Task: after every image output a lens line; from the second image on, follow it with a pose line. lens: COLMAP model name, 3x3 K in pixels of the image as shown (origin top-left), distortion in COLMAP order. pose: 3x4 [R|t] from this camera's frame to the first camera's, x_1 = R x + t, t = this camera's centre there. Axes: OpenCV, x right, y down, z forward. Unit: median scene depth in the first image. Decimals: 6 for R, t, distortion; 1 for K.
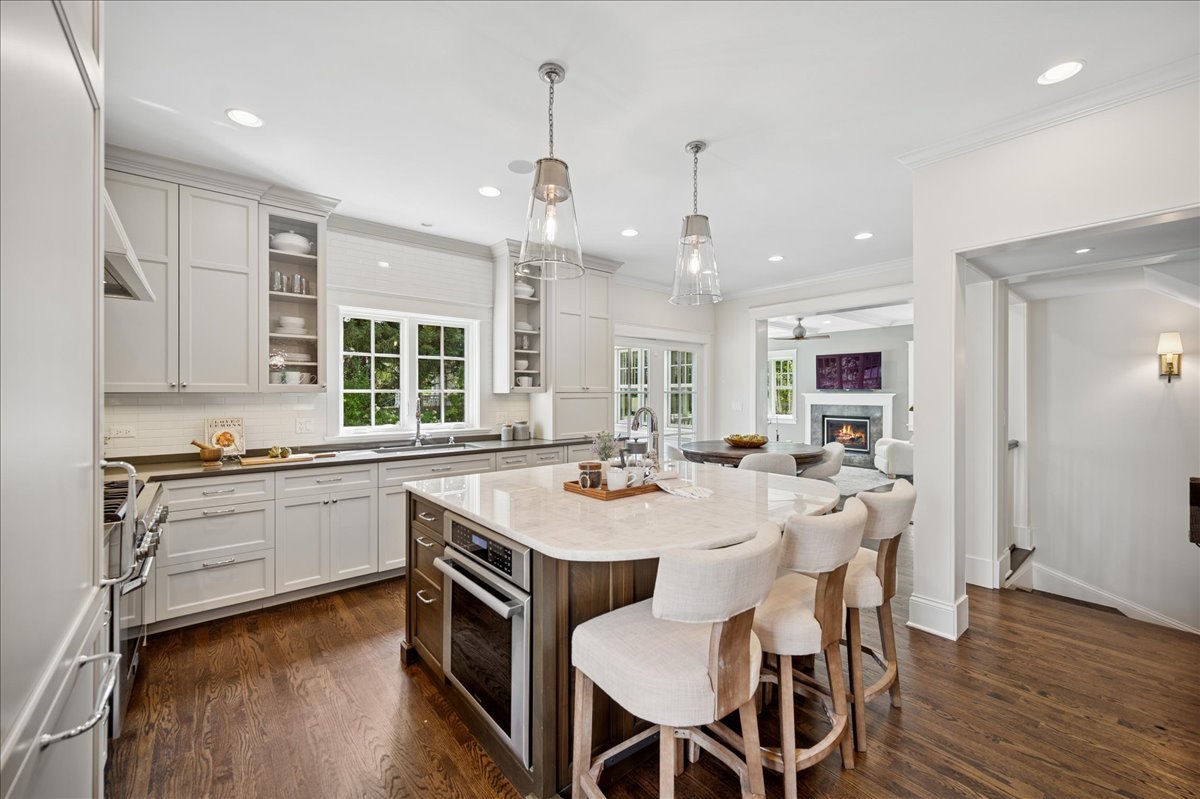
lens RADIAL K [[476.9, 0, 605.3], [0, 476.9, 395.4], [0, 0, 1]] dist [-0.000451, 0.000007]
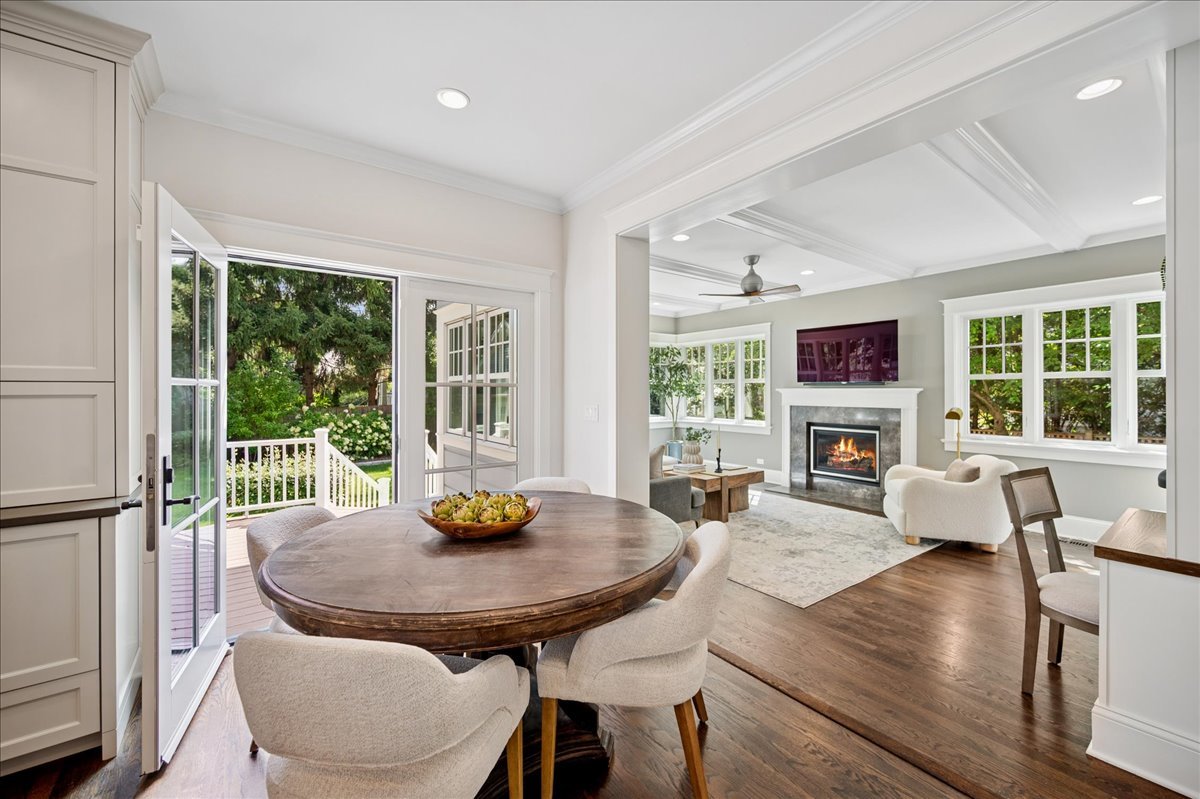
lens RADIAL K [[476.9, 0, 601.1], [0, 476.9, 390.3], [0, 0, 1]] dist [-0.000451, 0.000007]
pose [[0.997727, 0.001876, -0.067366, 0.218555], [-0.002460, 0.999960, -0.008585, 0.004245], [0.067348, 0.008731, 0.997691, 0.333380]]
